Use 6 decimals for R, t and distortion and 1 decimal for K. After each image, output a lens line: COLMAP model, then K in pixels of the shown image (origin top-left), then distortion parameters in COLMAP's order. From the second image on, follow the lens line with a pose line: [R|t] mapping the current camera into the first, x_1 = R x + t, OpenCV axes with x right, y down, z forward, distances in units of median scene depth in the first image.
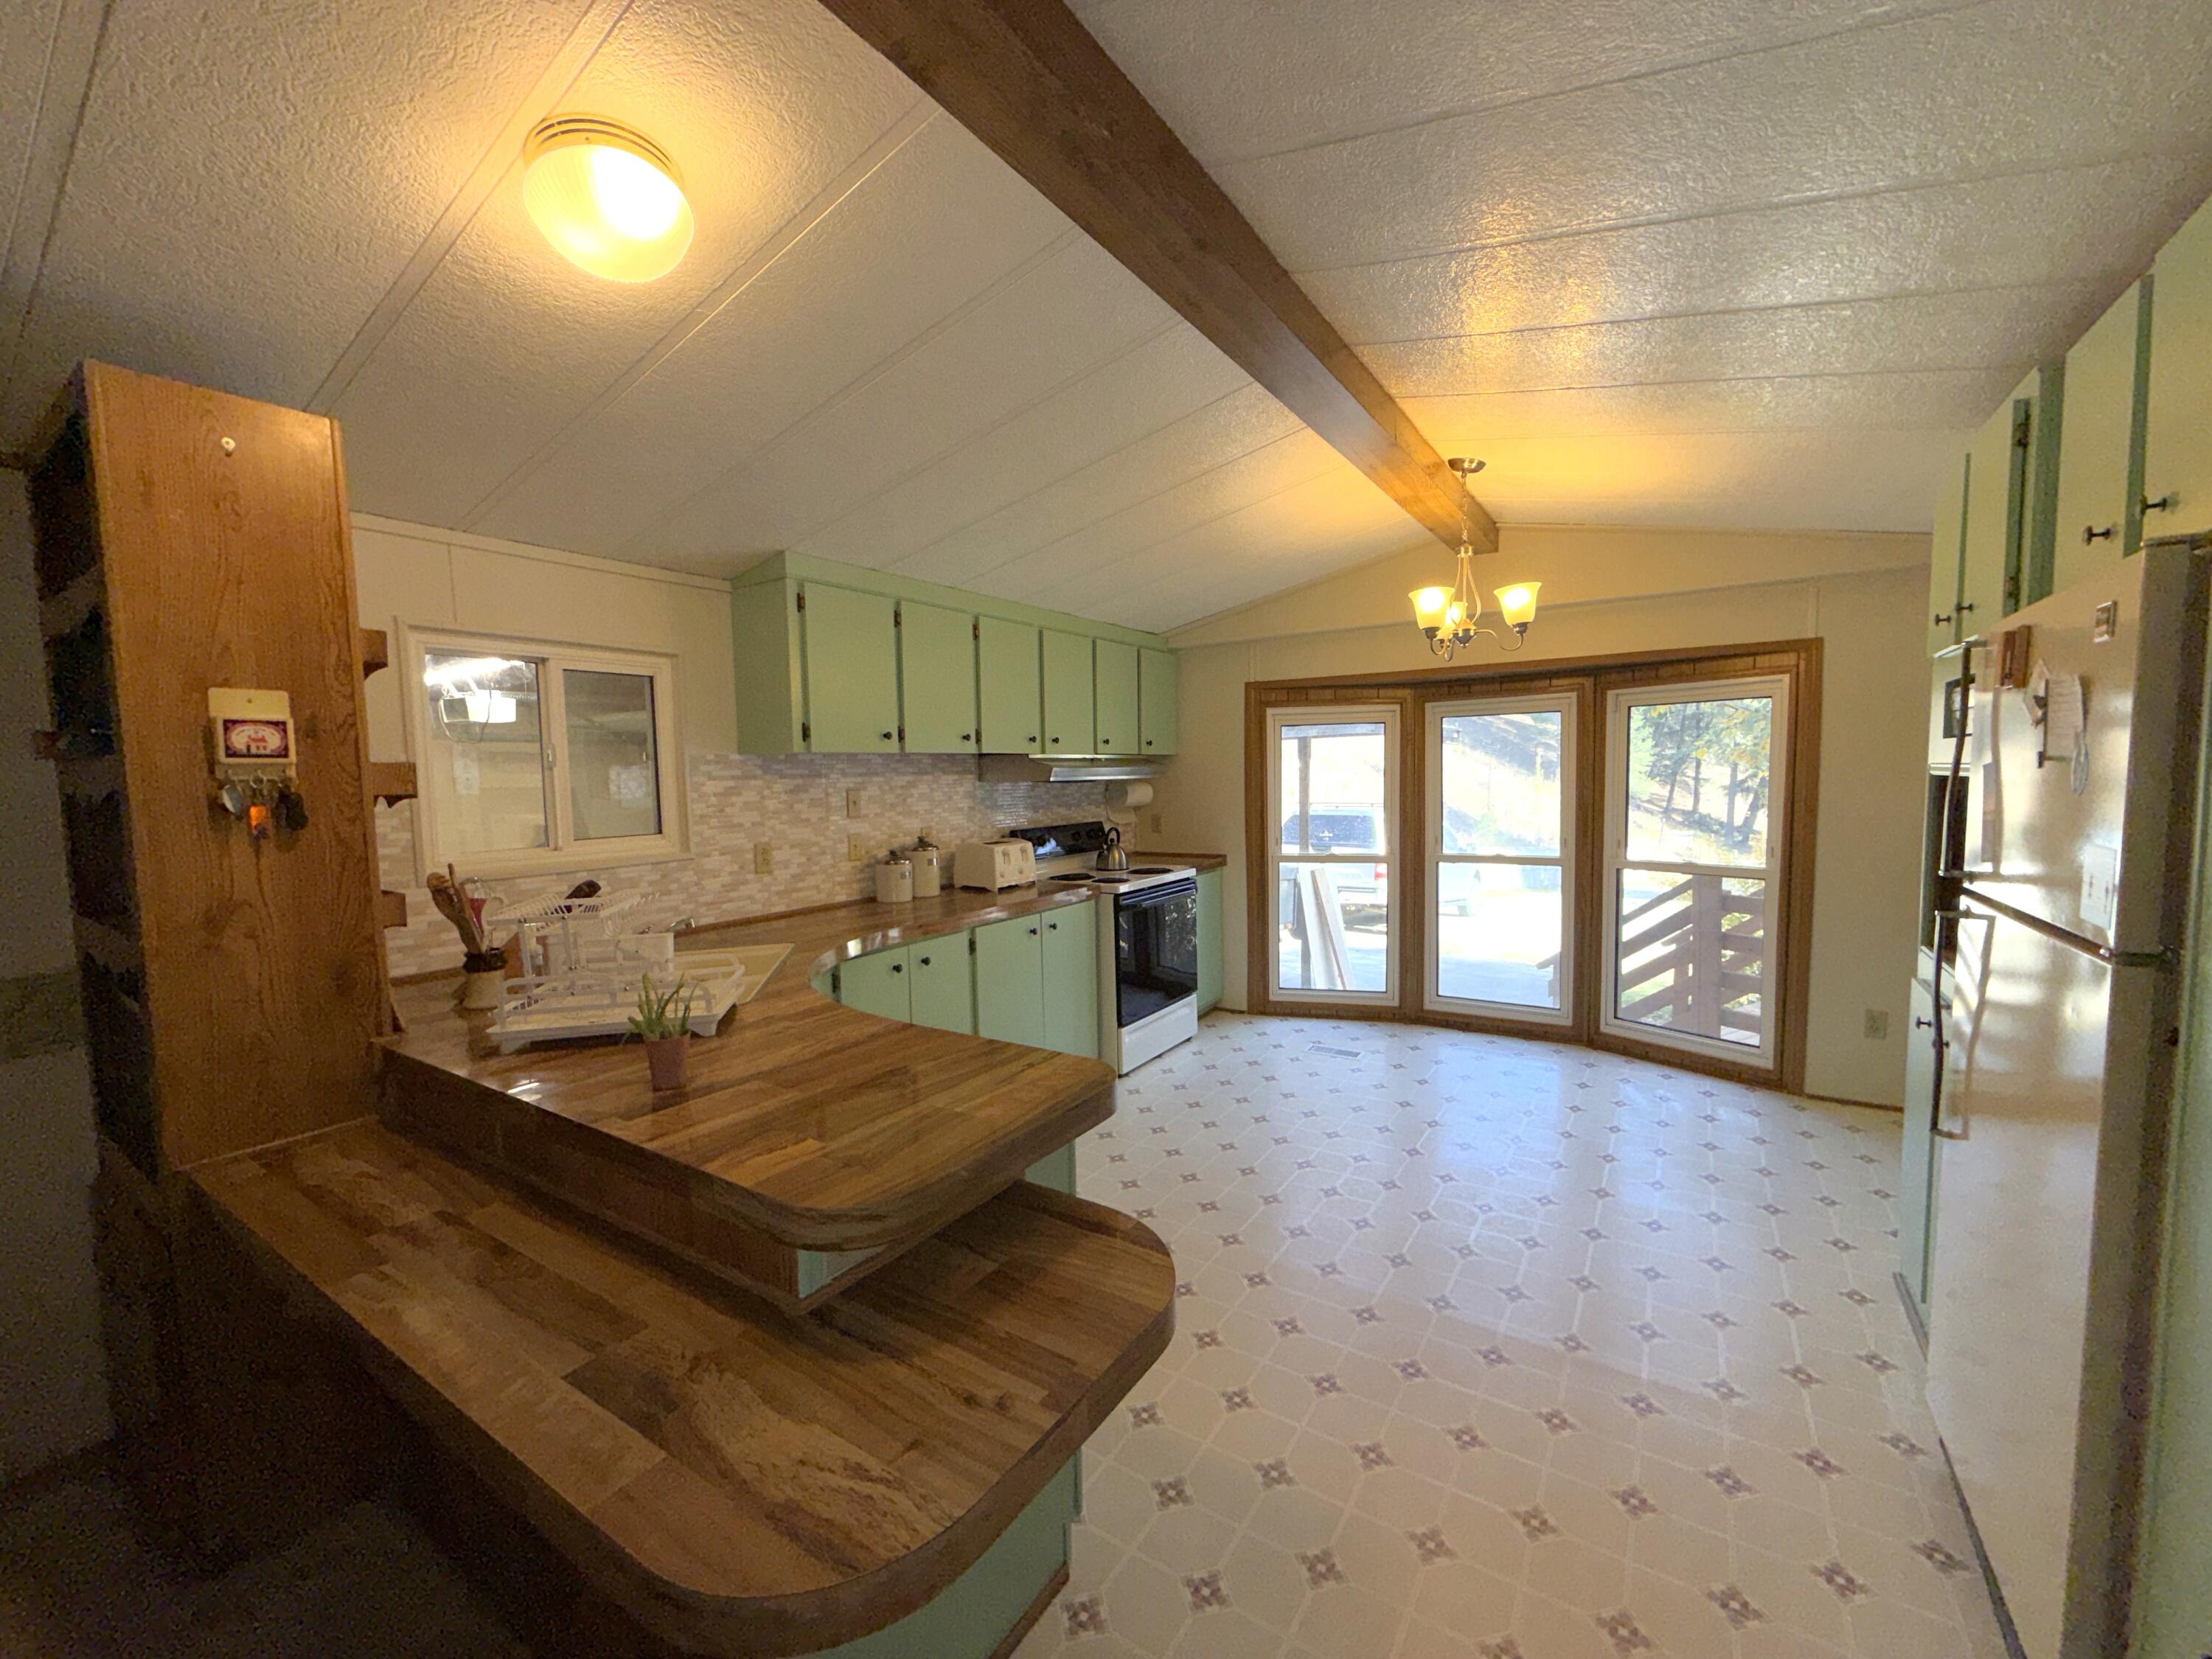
lens RADIAL K [[869.2, 0, 1093.6], [0, 869.2, 839.1], [0, 0, 1]] dist [0.001854, -0.000238]
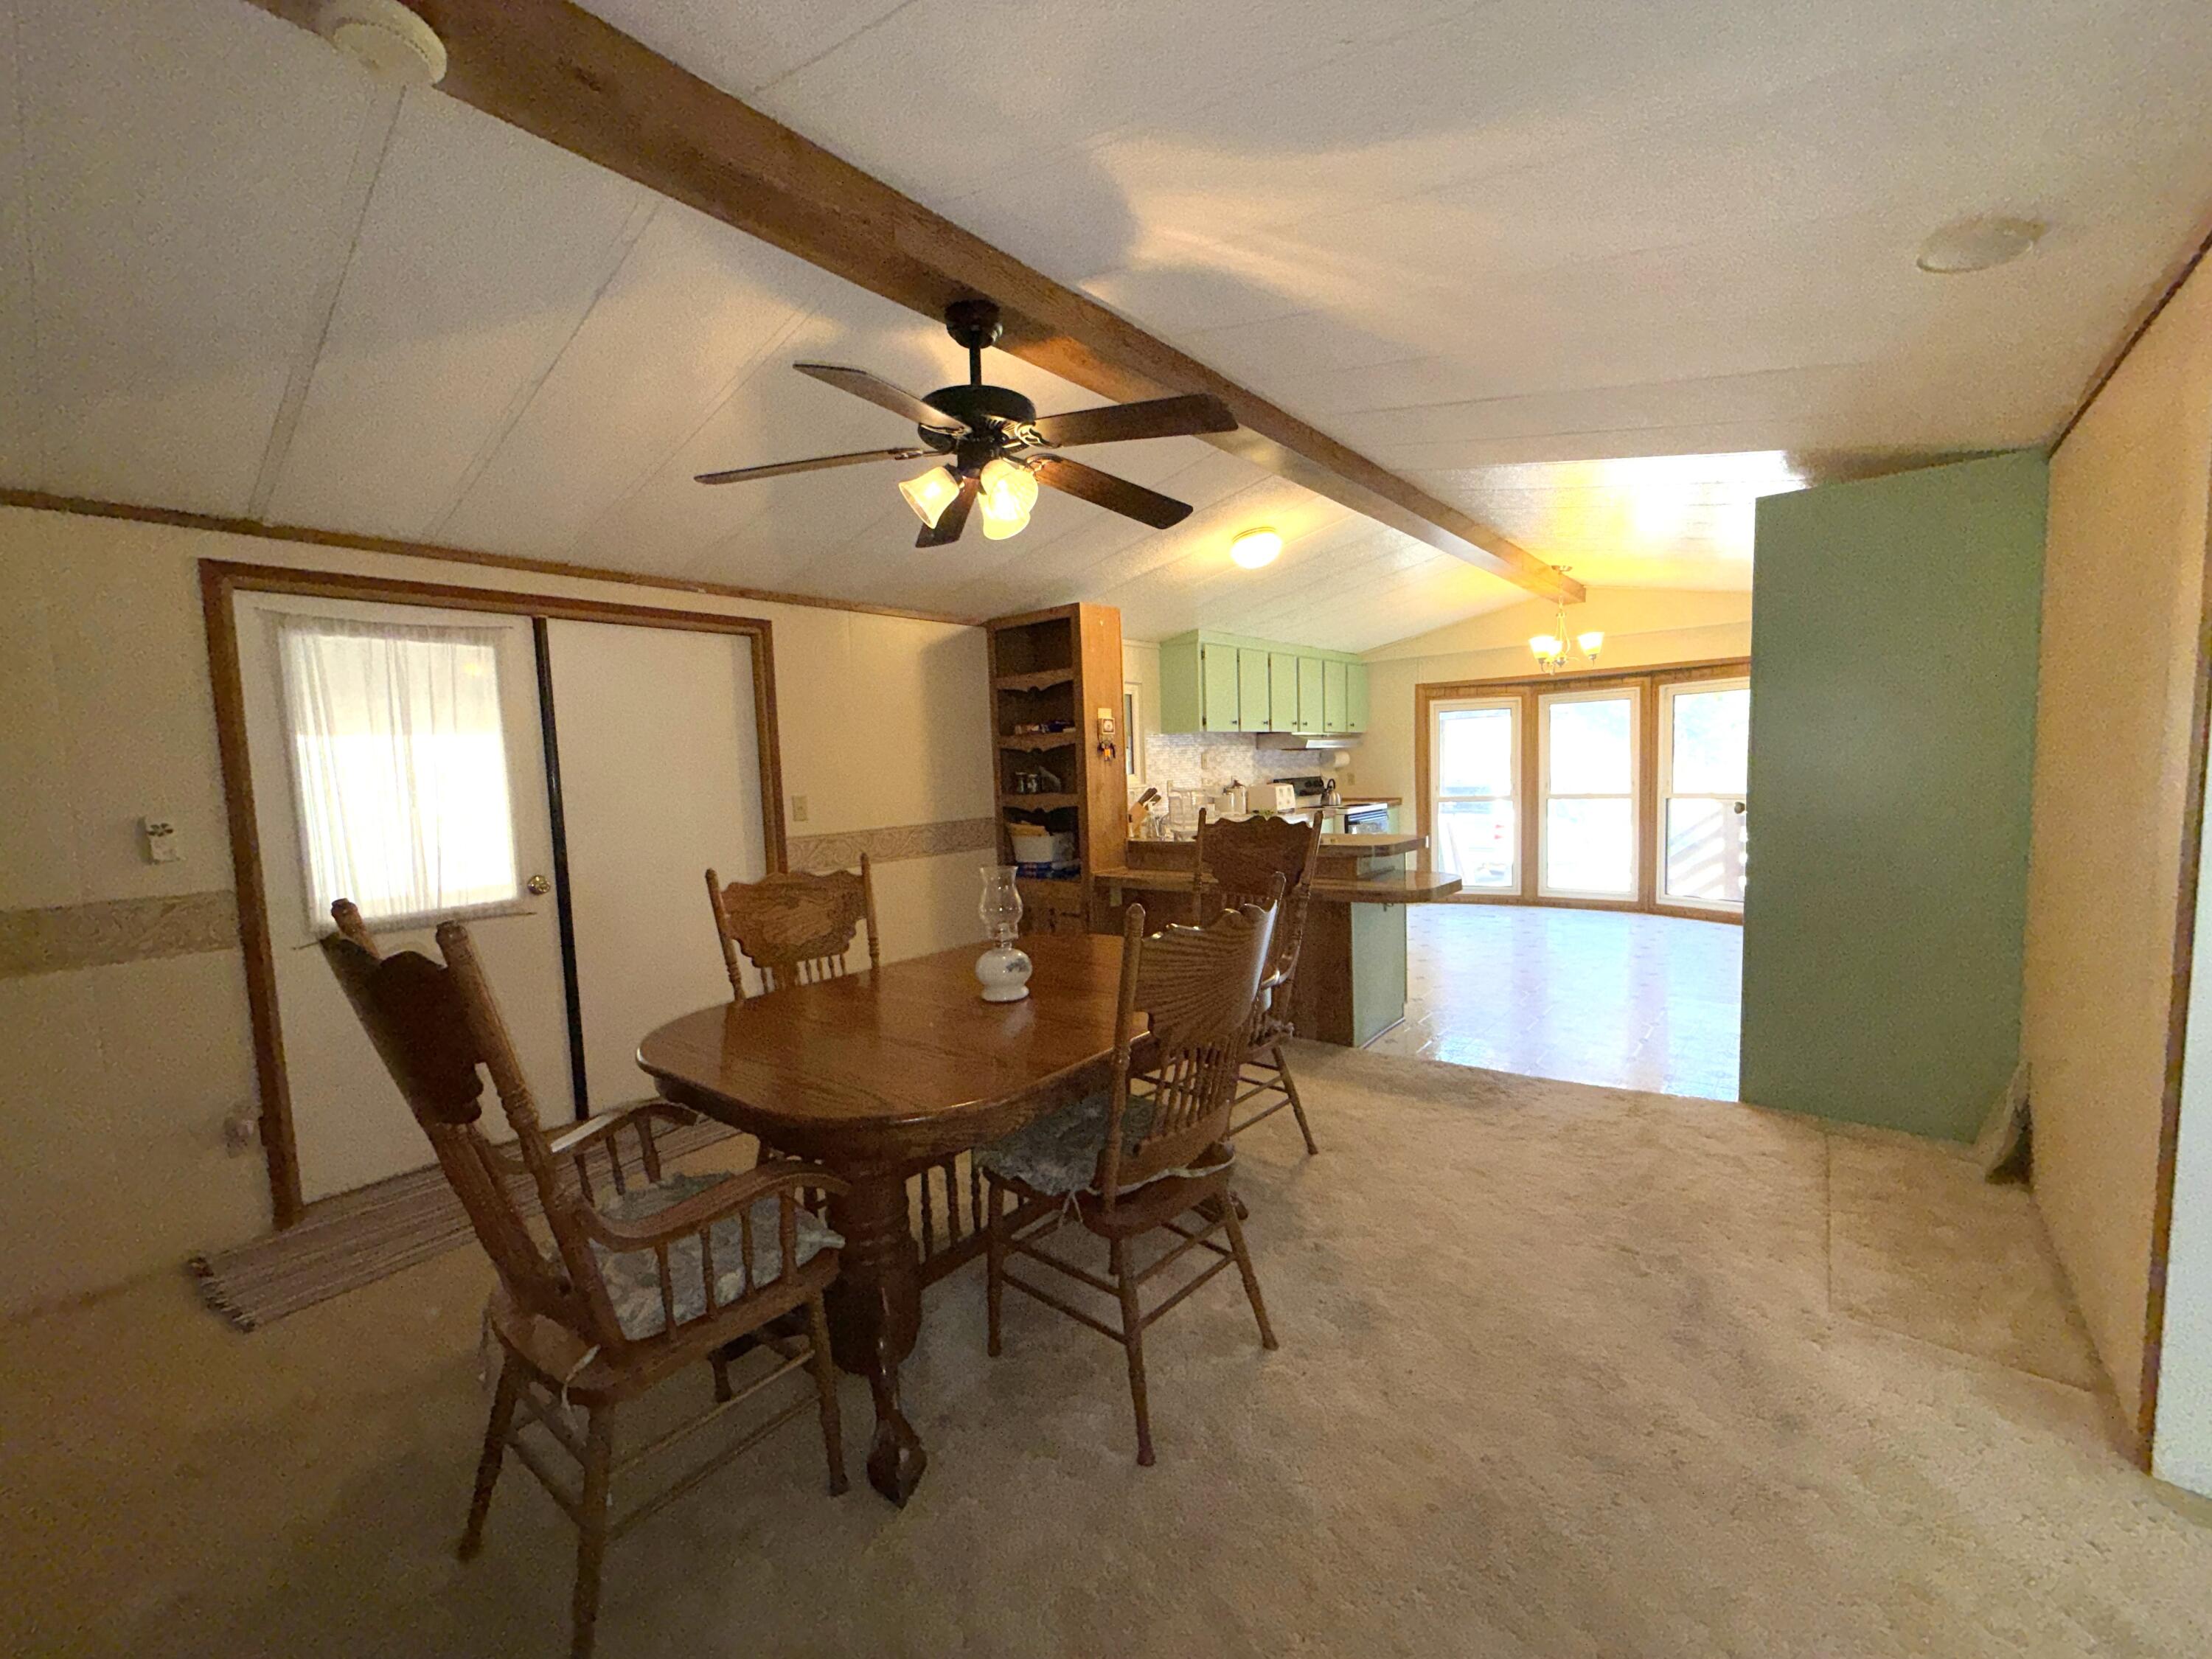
lens RADIAL K [[869.2, 0, 1097.1], [0, 869.2, 832.8], [0, 0, 1]] dist [0.001854, -0.000238]
pose [[0.994710, -0.007565, -0.102447, -0.253498], [0.008076, 0.999957, 0.004579, 0.078336], [0.102408, -0.005382, 0.994728, -0.650103]]
